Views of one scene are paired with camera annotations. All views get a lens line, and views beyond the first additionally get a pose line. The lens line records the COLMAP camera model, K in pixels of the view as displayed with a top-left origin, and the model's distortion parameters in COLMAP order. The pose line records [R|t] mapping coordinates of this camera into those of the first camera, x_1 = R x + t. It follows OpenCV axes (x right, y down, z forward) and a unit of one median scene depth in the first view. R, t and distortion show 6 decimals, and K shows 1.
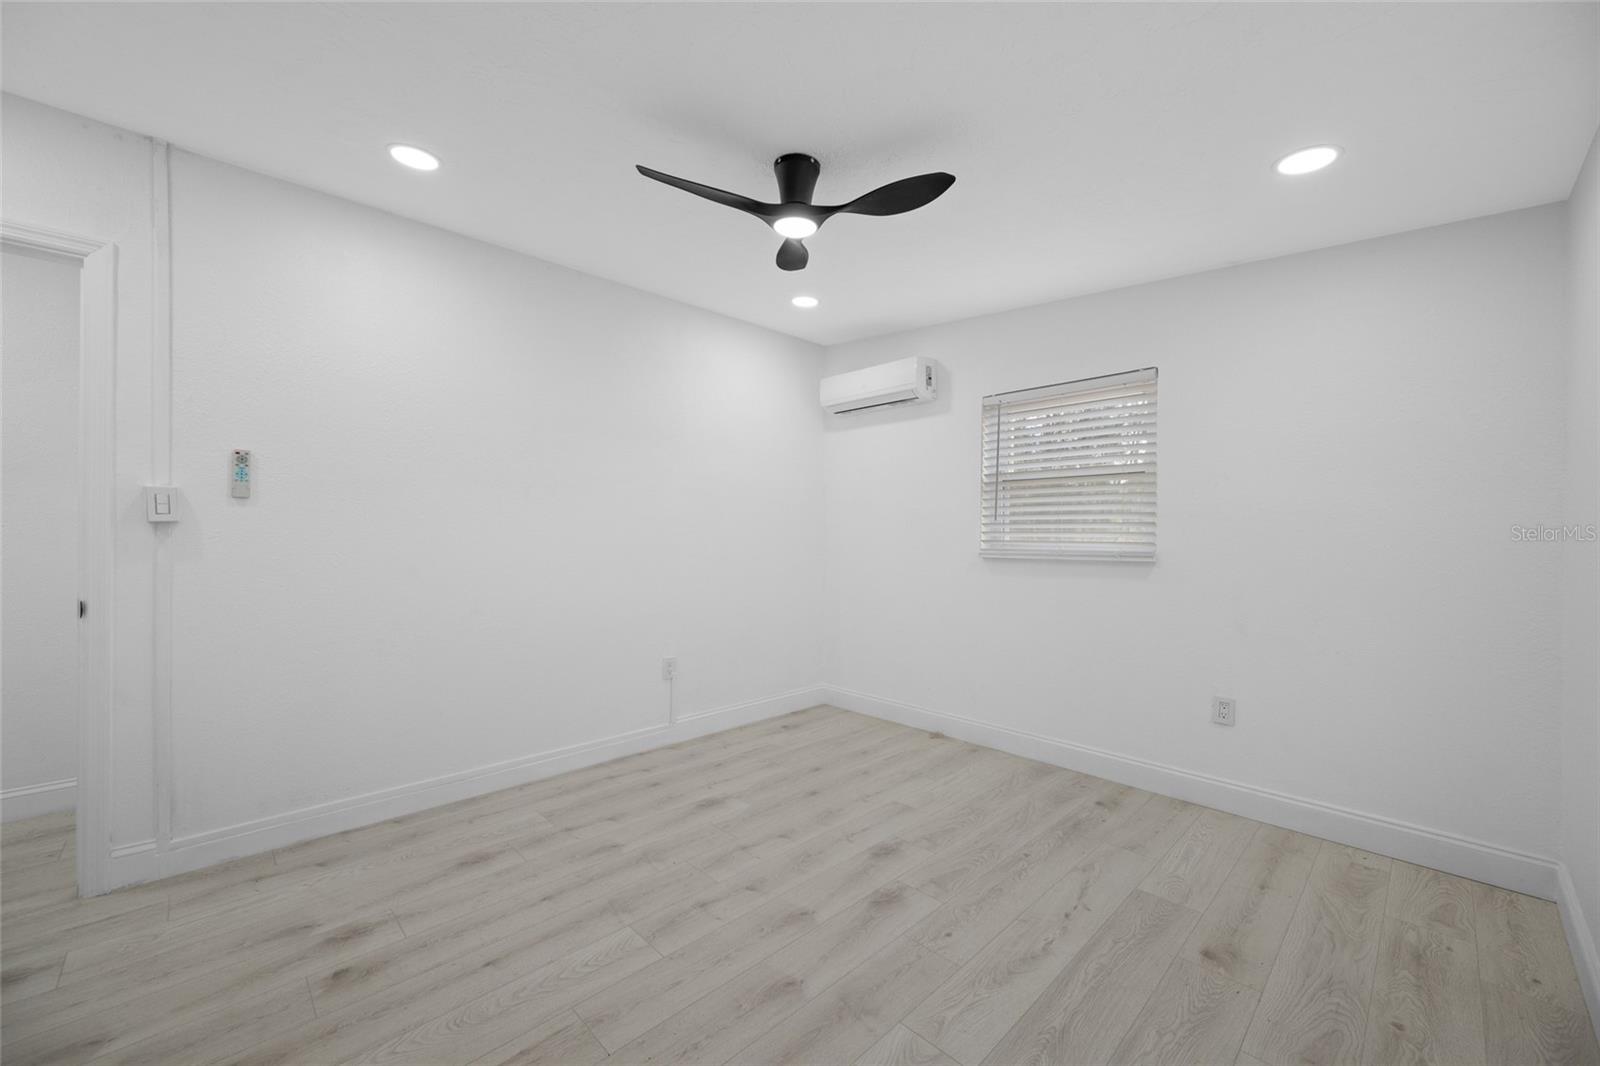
lens RADIAL K [[631.5, 0, 801.9], [0, 631.5, 536.1], [0, 0, 1]] dist [-0.004758, -0.000953]
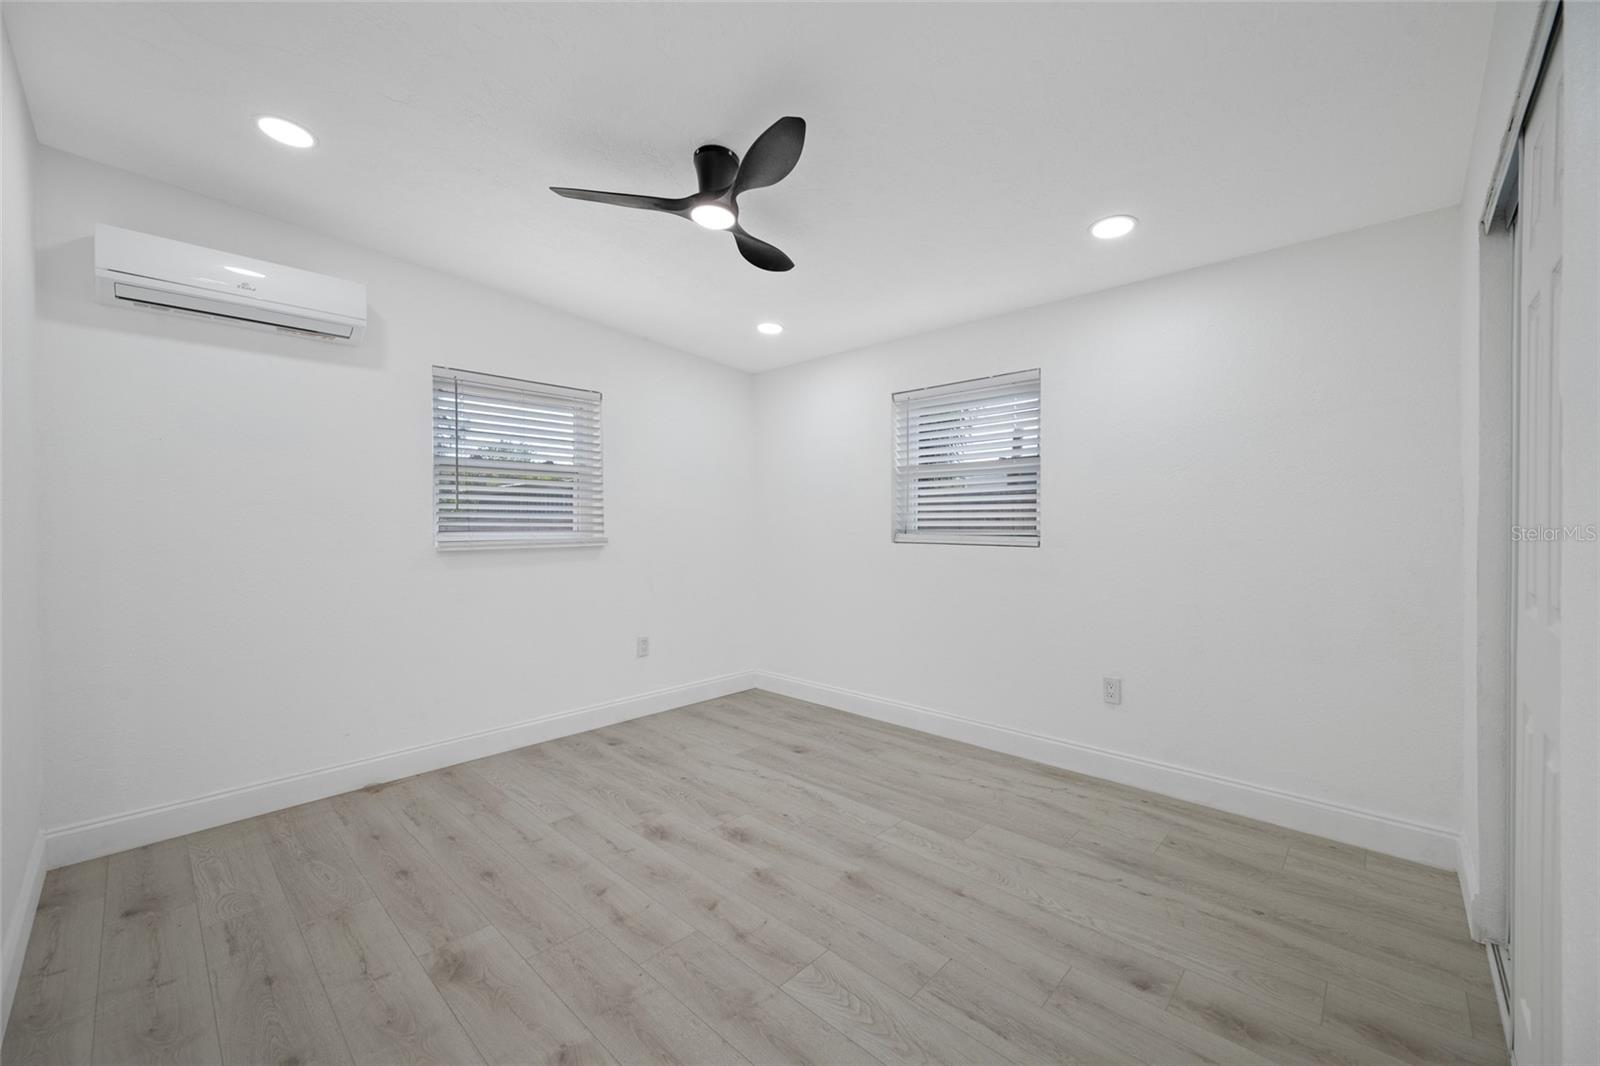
lens RADIAL K [[631.5, 0, 800.4], [0, 631.5, 529.9], [0, 0, 1]] dist [-0.004758, -0.000953]
pose [[-0.048000, -0.013097, 0.998761, -0.876991], [0.004552, 0.999901, 0.013331, -0.007560], [-0.998837, 0.005186, -0.047935, 0.791946]]
